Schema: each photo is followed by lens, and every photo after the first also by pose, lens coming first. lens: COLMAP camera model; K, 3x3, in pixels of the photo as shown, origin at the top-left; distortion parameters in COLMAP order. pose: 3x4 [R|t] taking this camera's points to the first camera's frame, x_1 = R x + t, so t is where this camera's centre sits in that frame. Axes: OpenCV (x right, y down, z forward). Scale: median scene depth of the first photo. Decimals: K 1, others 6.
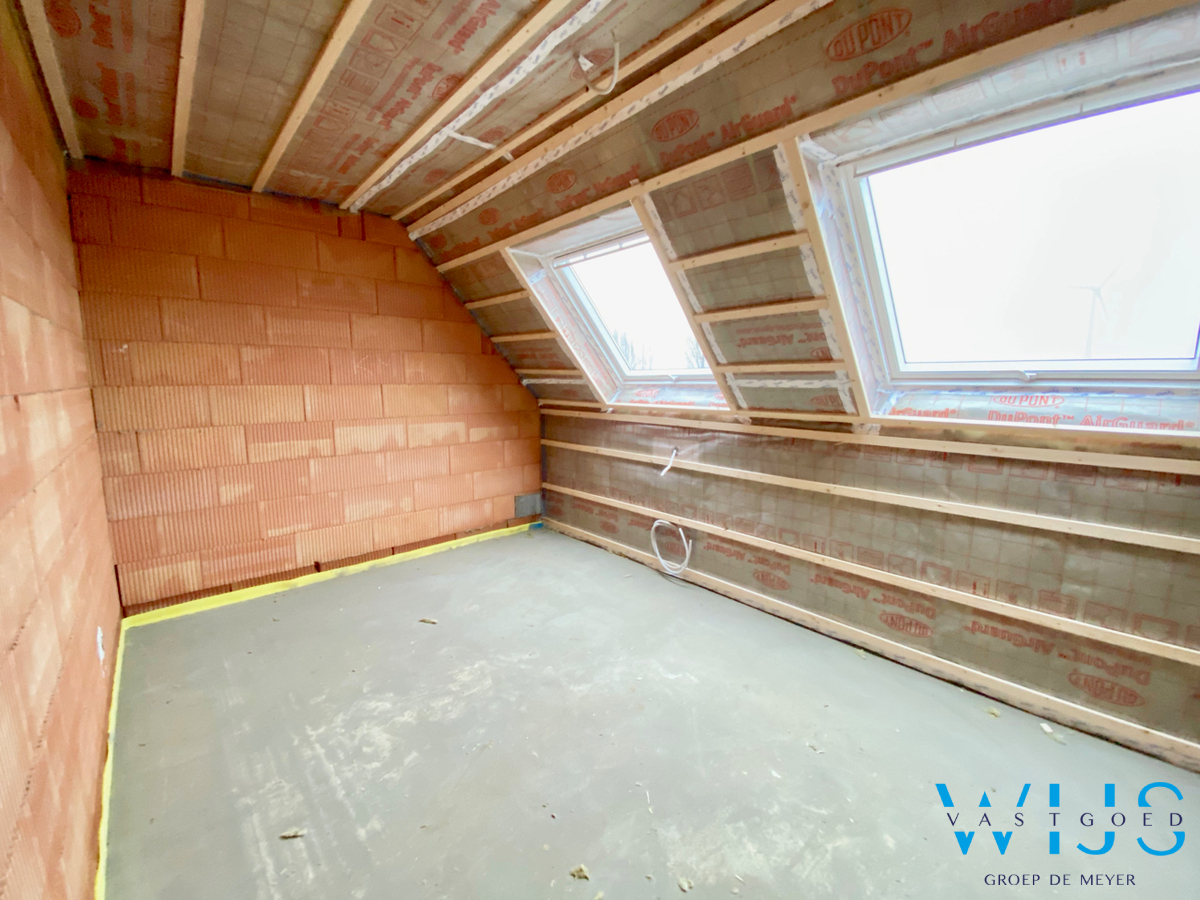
lens RADIAL K [[491.9, 0, 600.0], [0, 491.9, 450.0], [0, 0, 1]] dist [0.047138, -0.038867]
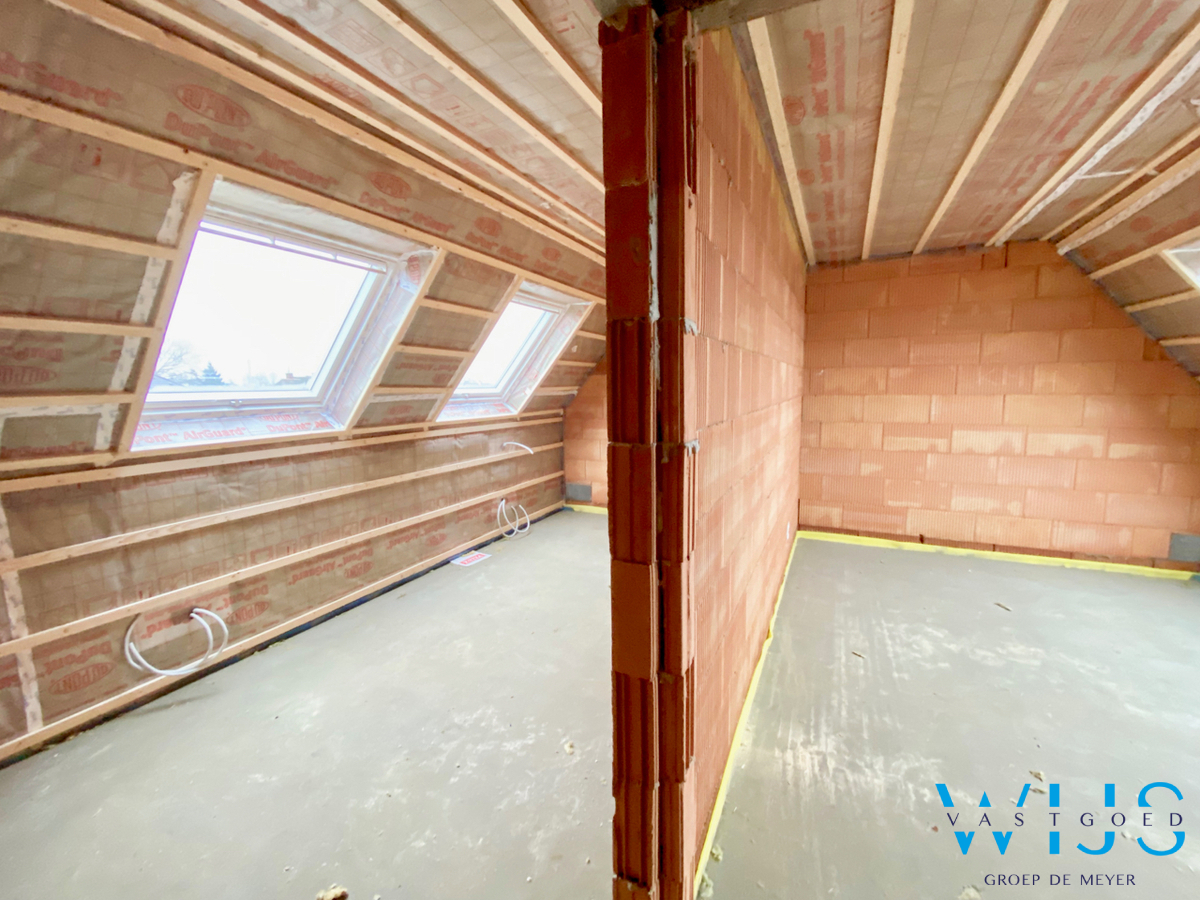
lens RADIAL K [[469.7, 0, 568.2], [0, 469.7, 433.8], [0, 0, 1]] dist [-0.040855, -0.000022]
pose [[0.315117, 0.089342, -0.944838, 0.225644], [-0.119689, 0.991351, 0.053822, 0.017199], [0.941475, 0.096127, 0.323085, -0.244704]]
